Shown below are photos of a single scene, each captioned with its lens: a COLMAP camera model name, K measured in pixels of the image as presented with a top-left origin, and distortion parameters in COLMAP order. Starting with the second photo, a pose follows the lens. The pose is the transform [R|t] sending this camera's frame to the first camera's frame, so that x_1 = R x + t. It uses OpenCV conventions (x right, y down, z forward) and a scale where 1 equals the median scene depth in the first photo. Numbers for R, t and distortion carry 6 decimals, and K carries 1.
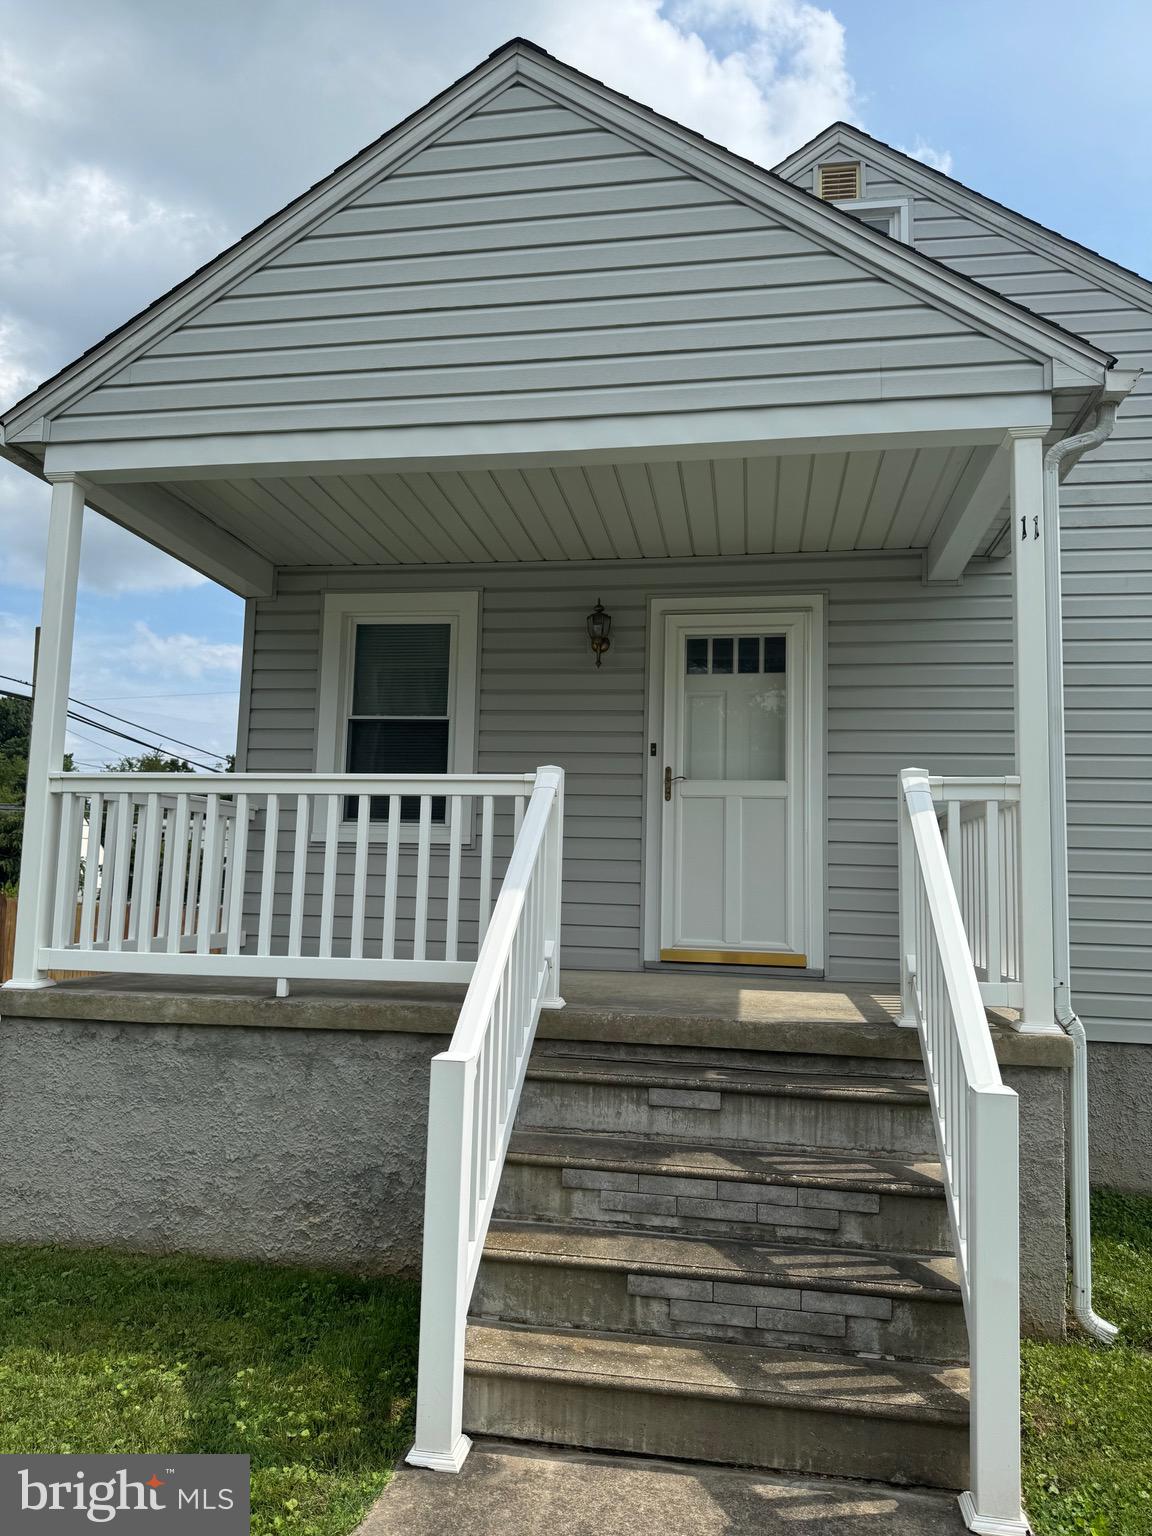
lens RADIAL K [[1090.6, 0, 553.0], [0, 1090.6, 772.5], [0, 0, 1]] dist [0.041099, -0.055668]
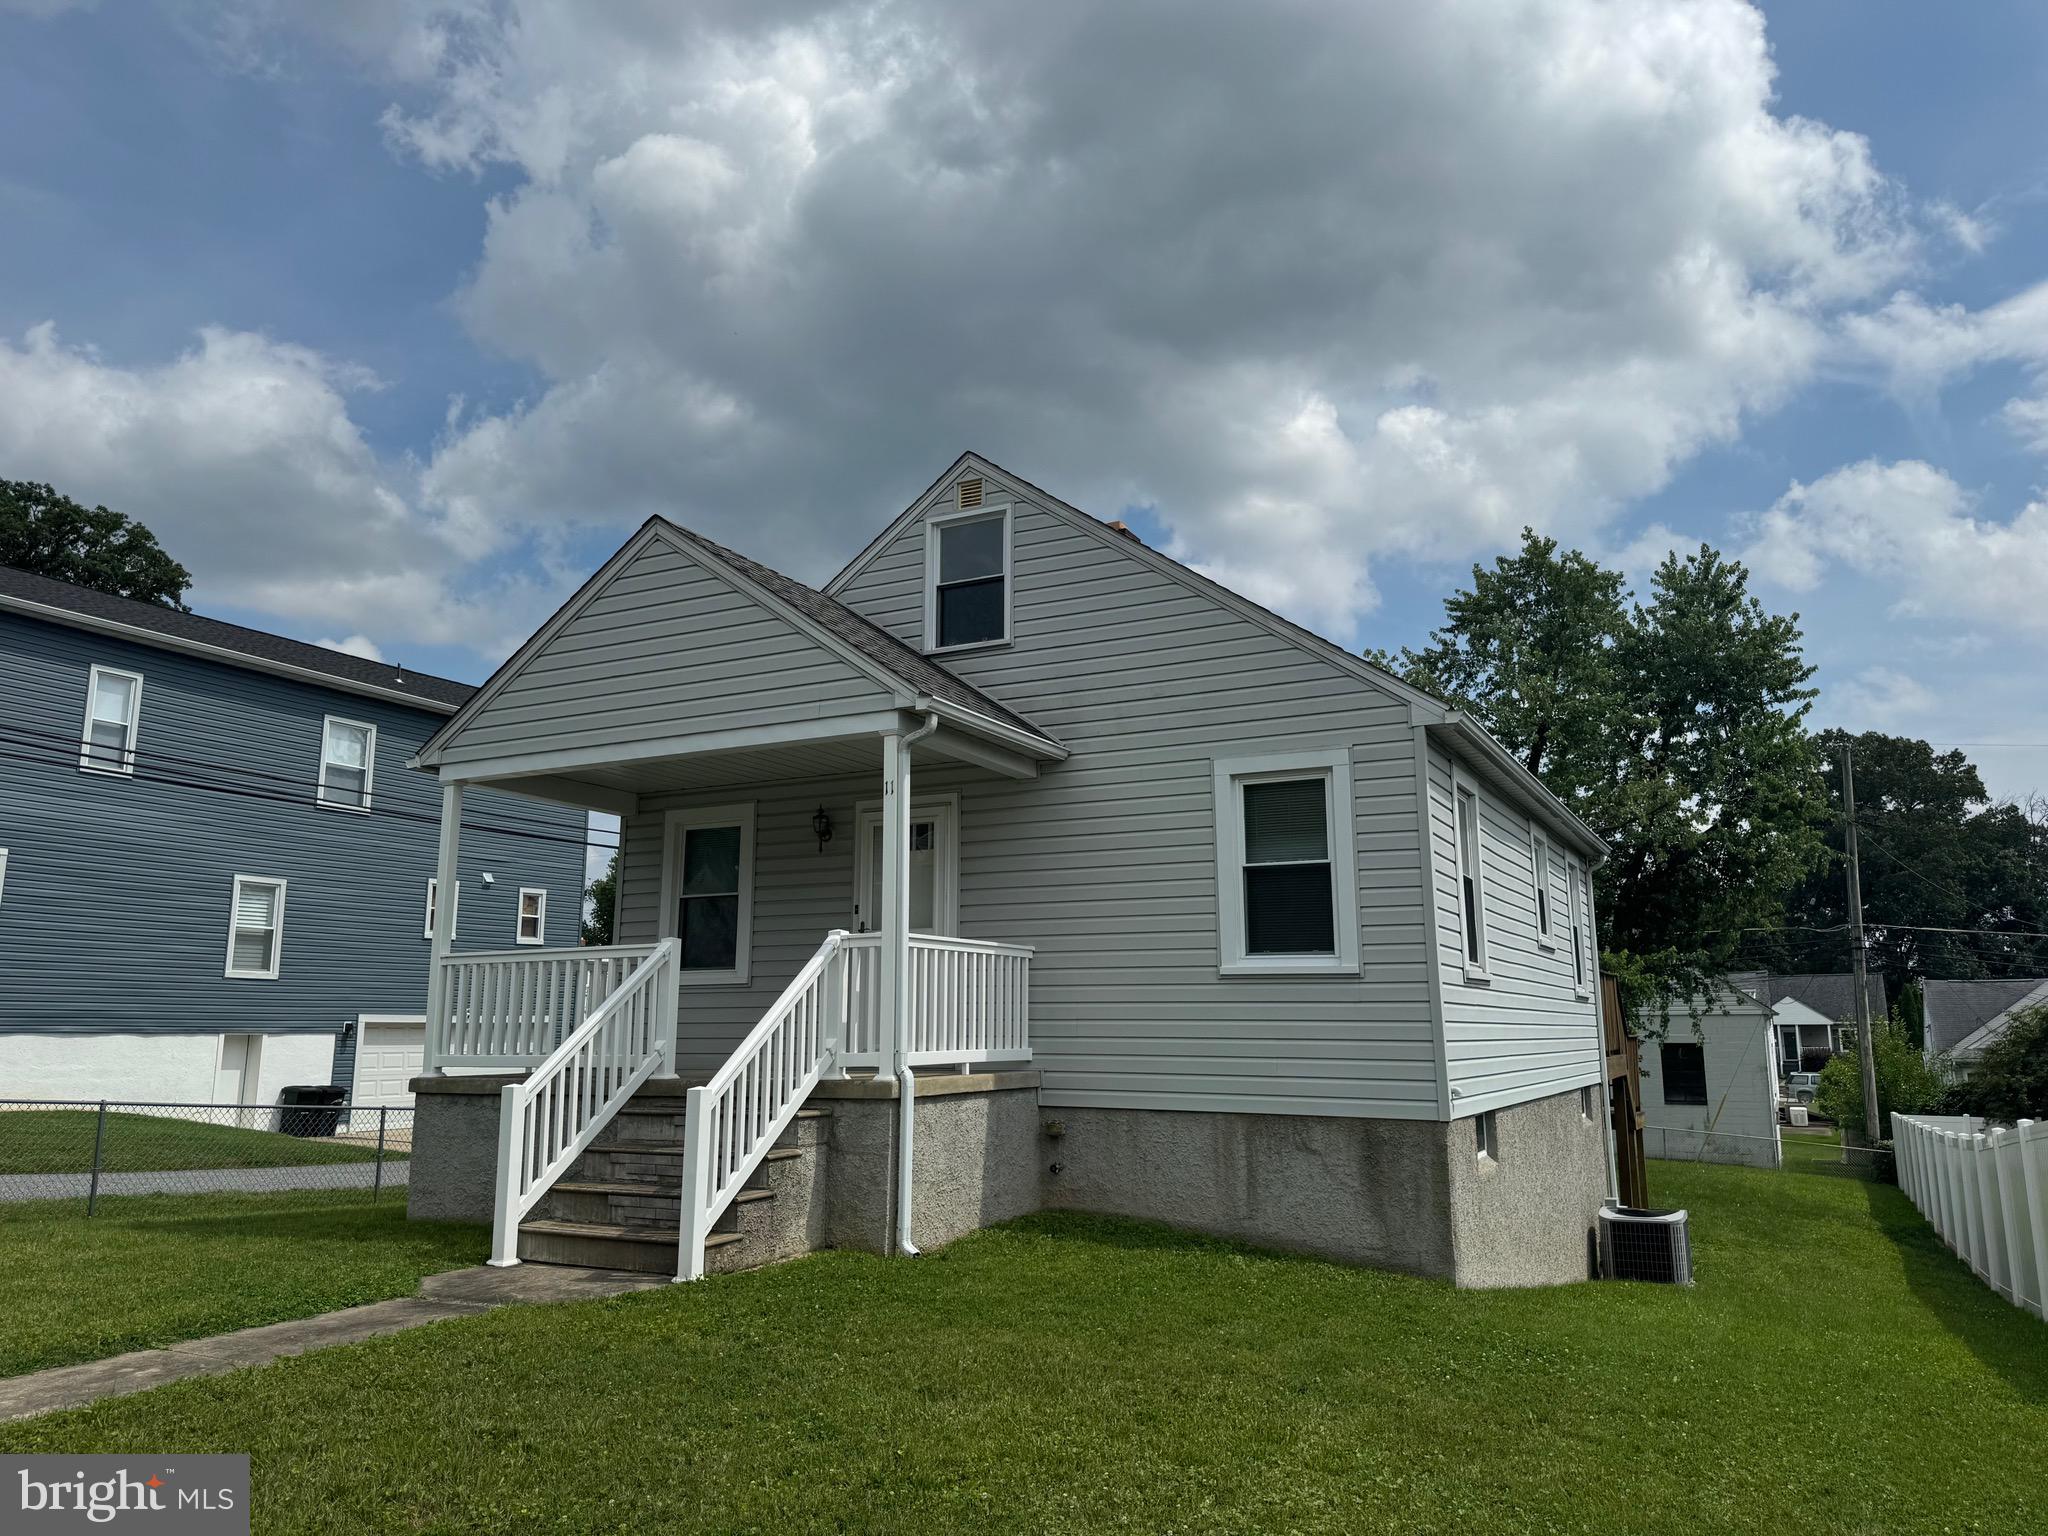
lens RADIAL K [[1454.1, 0, 1024.8], [0, 1454.1, 763.8], [0, 0, 1]] dist [0.041099, -0.055668]
pose [[0.953027, -0.082912, -0.291318, 1.192340], [0.059981, 0.994419, -0.086797, -0.044947], [0.296888, 0.065246, 0.952681, -1.019020]]
